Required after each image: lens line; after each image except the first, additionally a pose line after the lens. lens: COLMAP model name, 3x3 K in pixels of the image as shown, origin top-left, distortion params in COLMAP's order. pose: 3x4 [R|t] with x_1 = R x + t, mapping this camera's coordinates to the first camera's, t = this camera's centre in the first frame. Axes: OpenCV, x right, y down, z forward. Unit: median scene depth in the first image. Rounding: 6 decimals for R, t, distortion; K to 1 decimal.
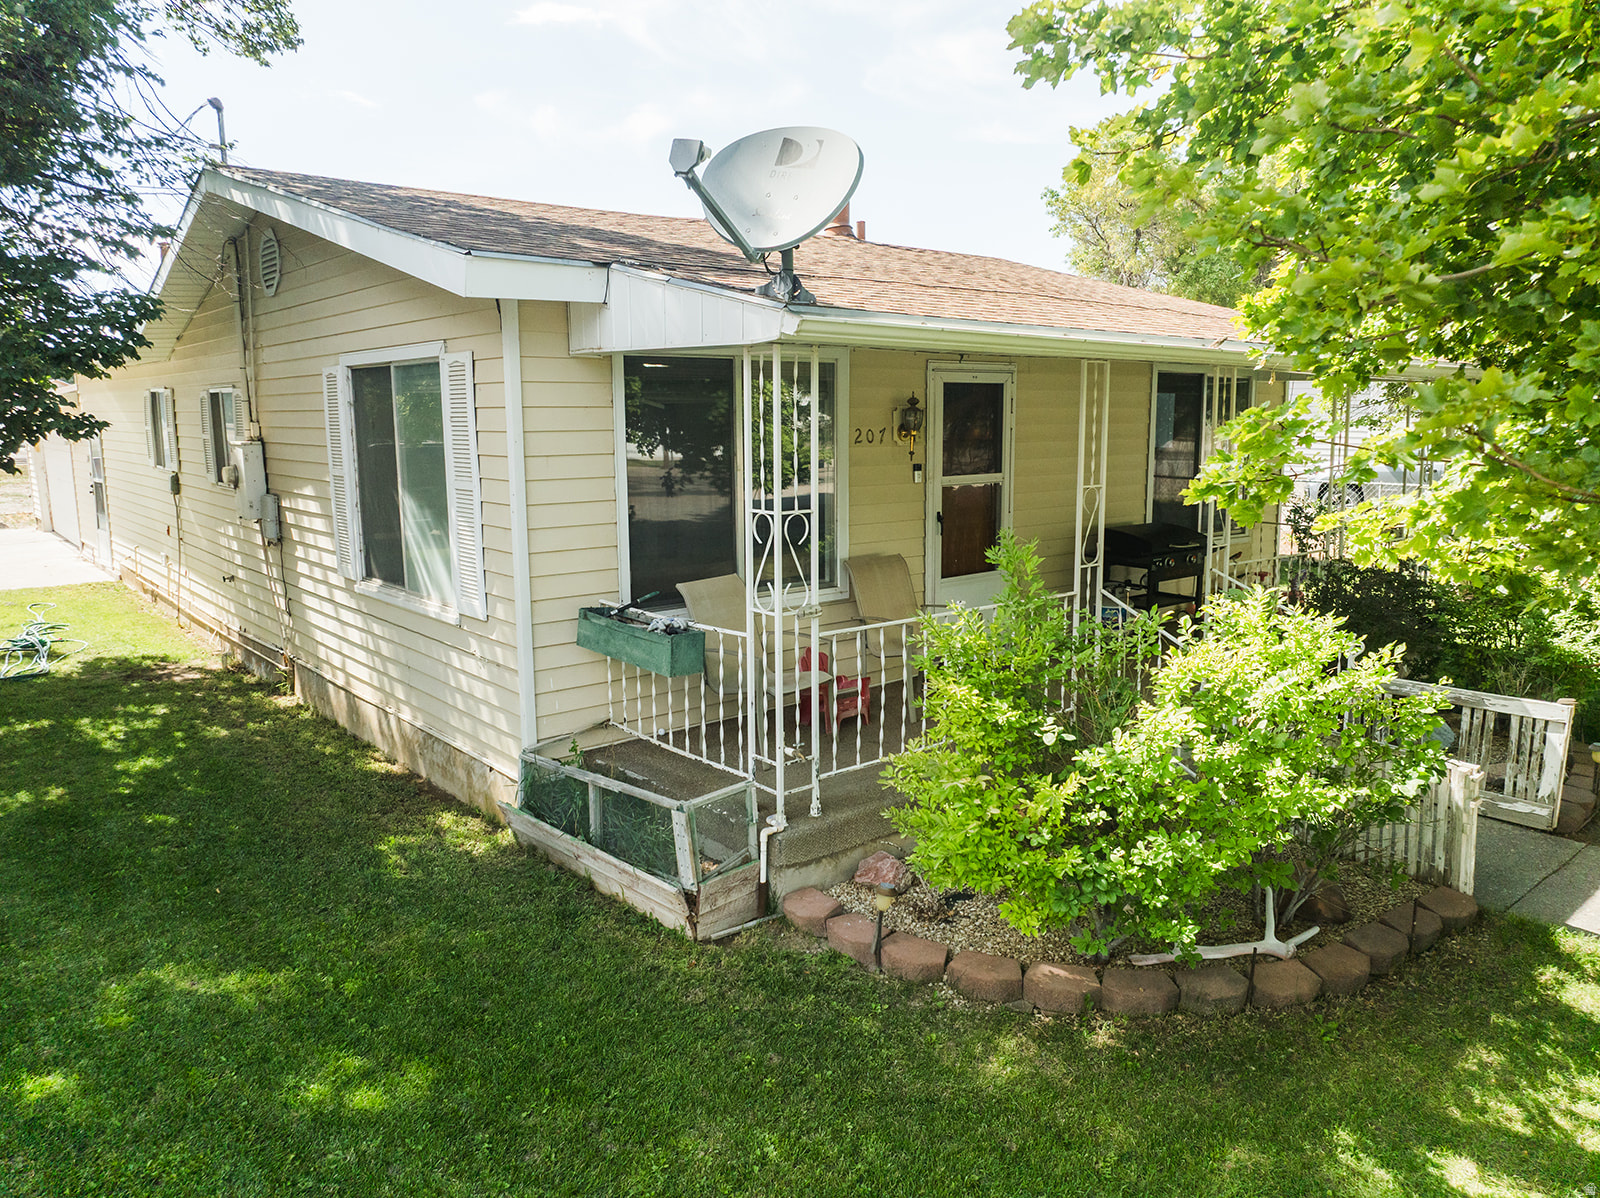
lens RADIAL K [[1149.0, 0, 816.6], [0, 1149.0, 594.1], [0, 0, 1]] dist [-0.037169, 0.002900]
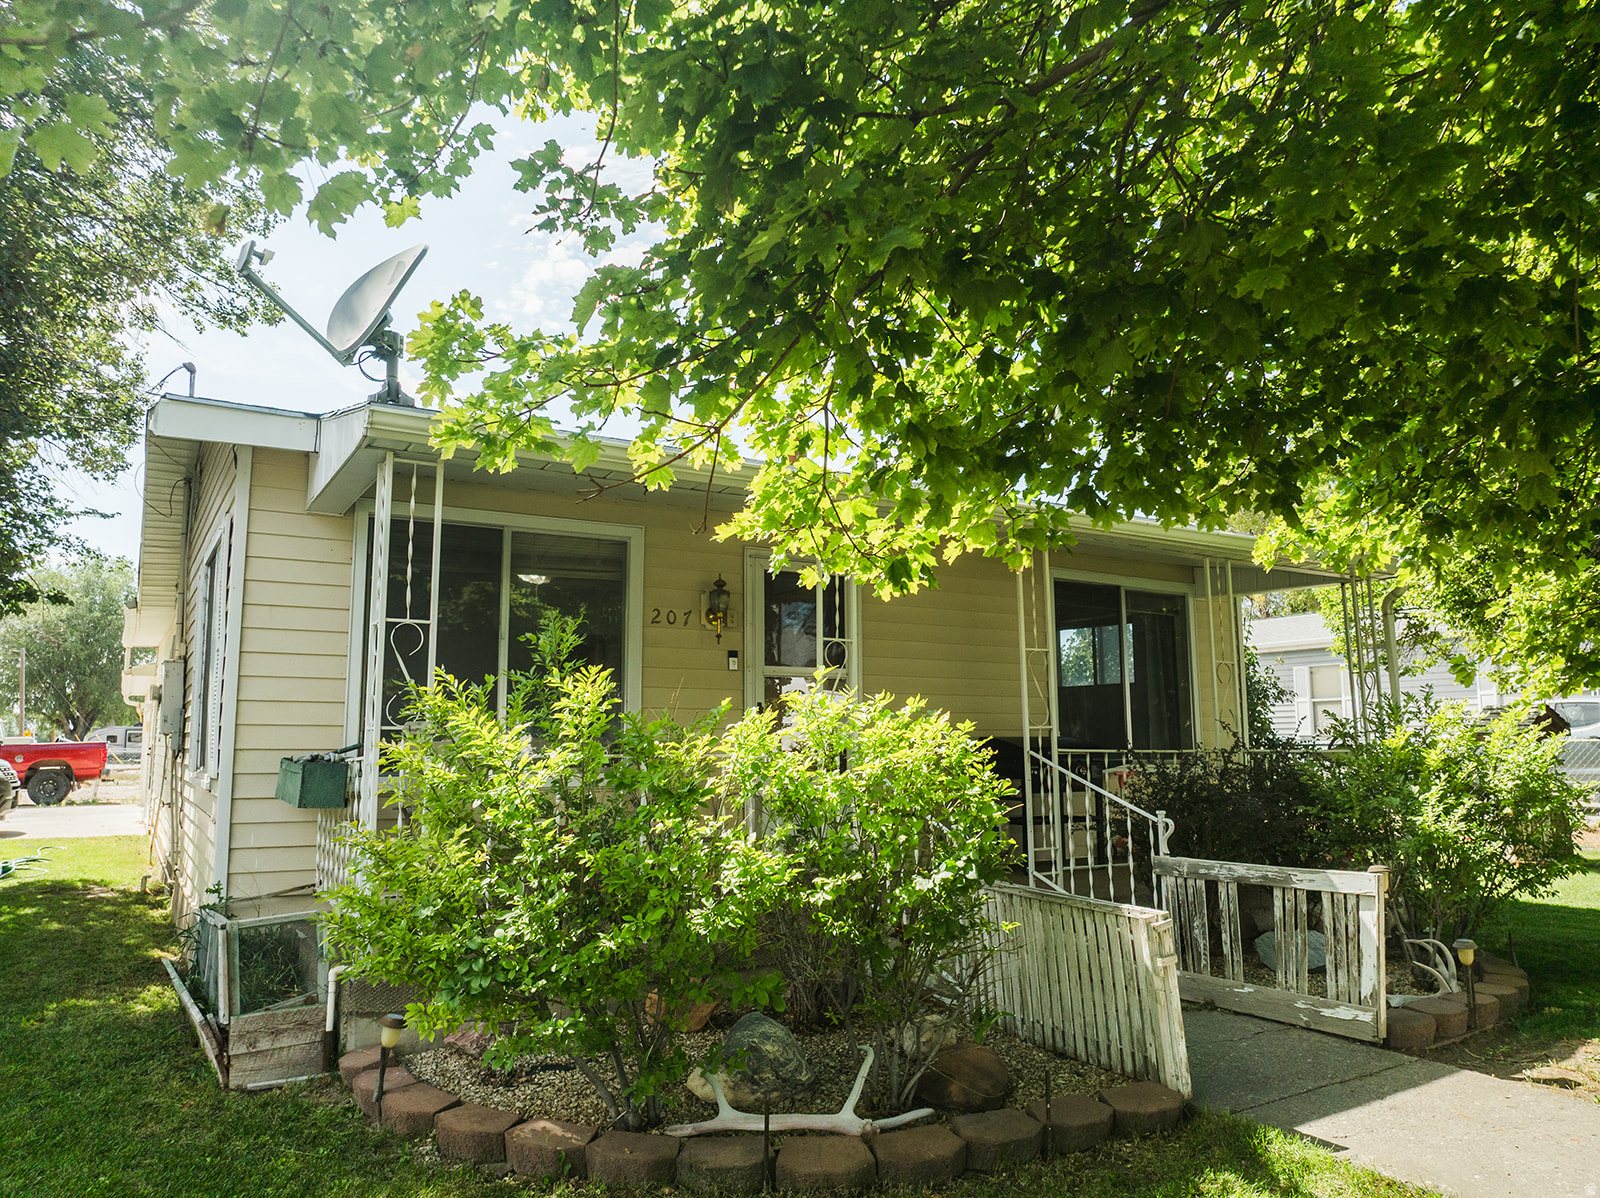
lens RADIAL K [[1149.0, 0, 816.6], [0, 1149.0, 594.1], [0, 0, 1]] dist [-0.037169, 0.002900]
pose [[0.986489, -0.023634, -0.162115, 0.436982], [-0.024189, 0.957683, -0.286808, 0.159224], [0.162033, 0.286854, 0.944172, 0.132862]]
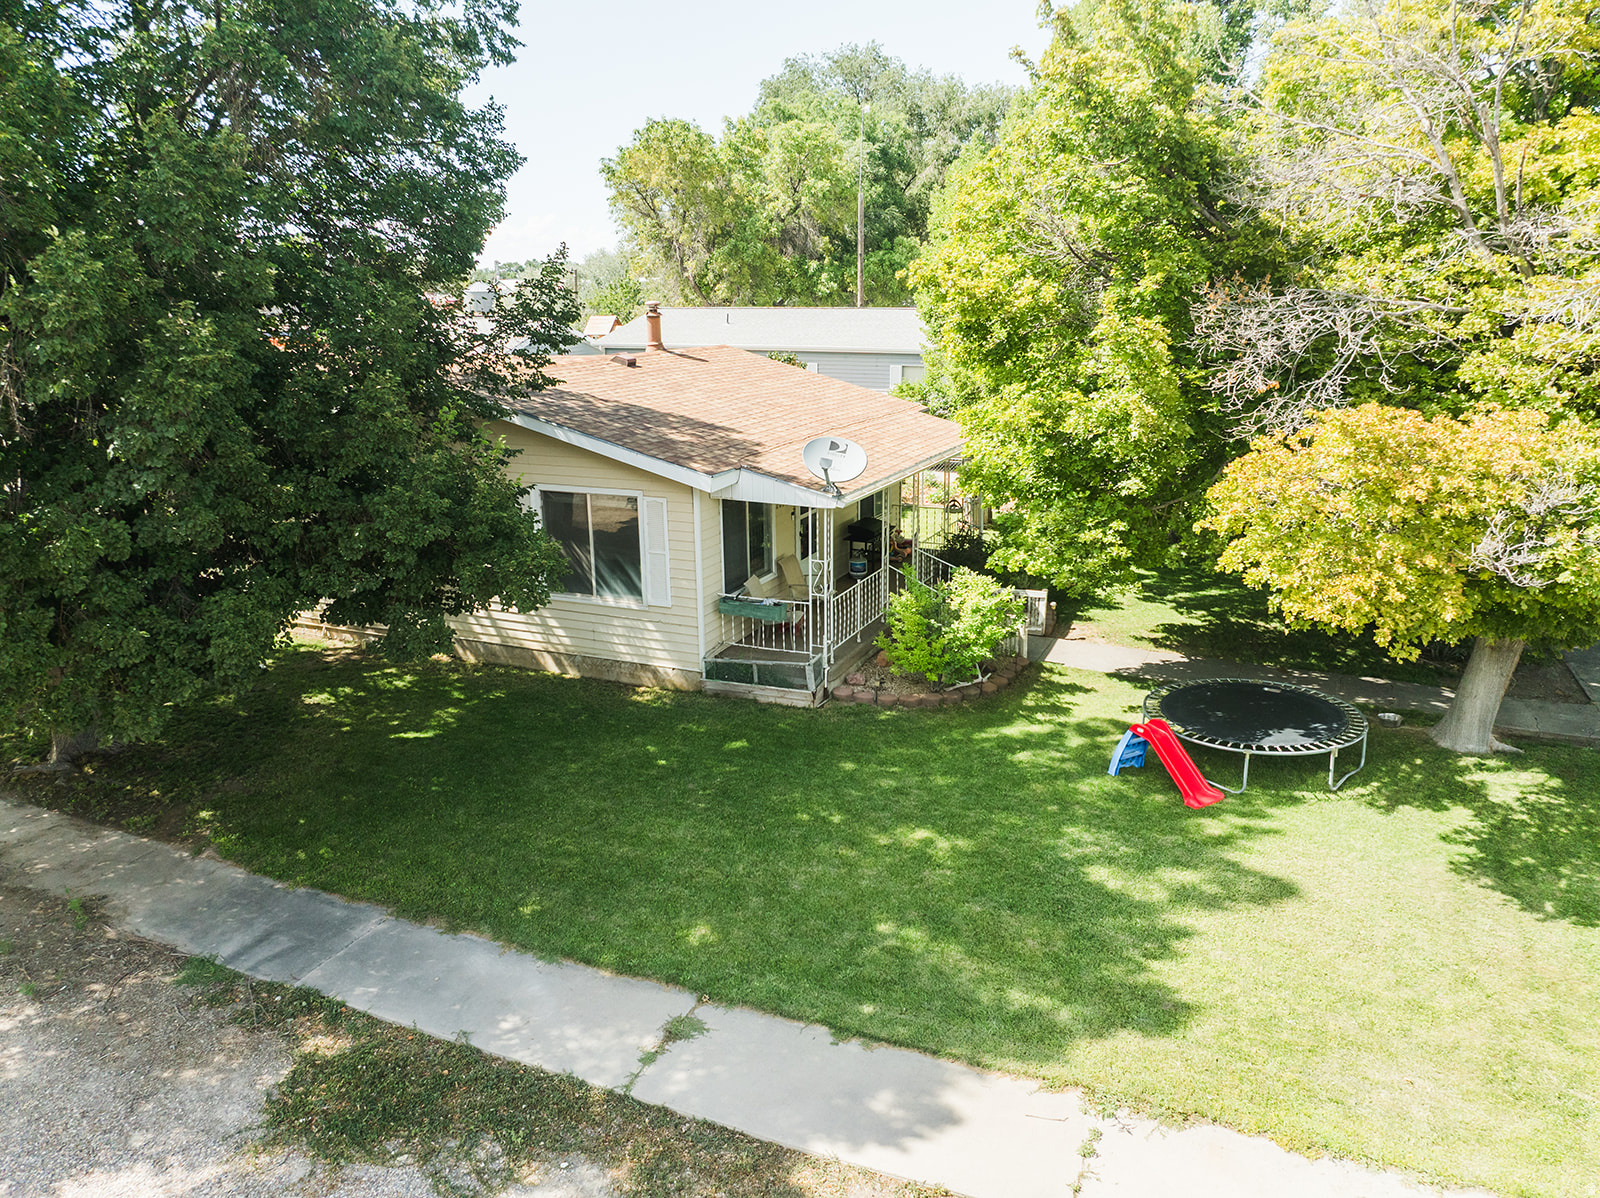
lens RADIAL K [[1149.0, 0, 816.6], [0, 1149.0, 594.1], [0, 0, 1]] dist [-0.037169, 0.002900]
pose [[0.899237, -0.117629, 0.421351, -1.175098], [0.074513, 0.990281, 0.117434, -0.302566], [-0.431069, -0.074205, 0.899262, -1.479219]]
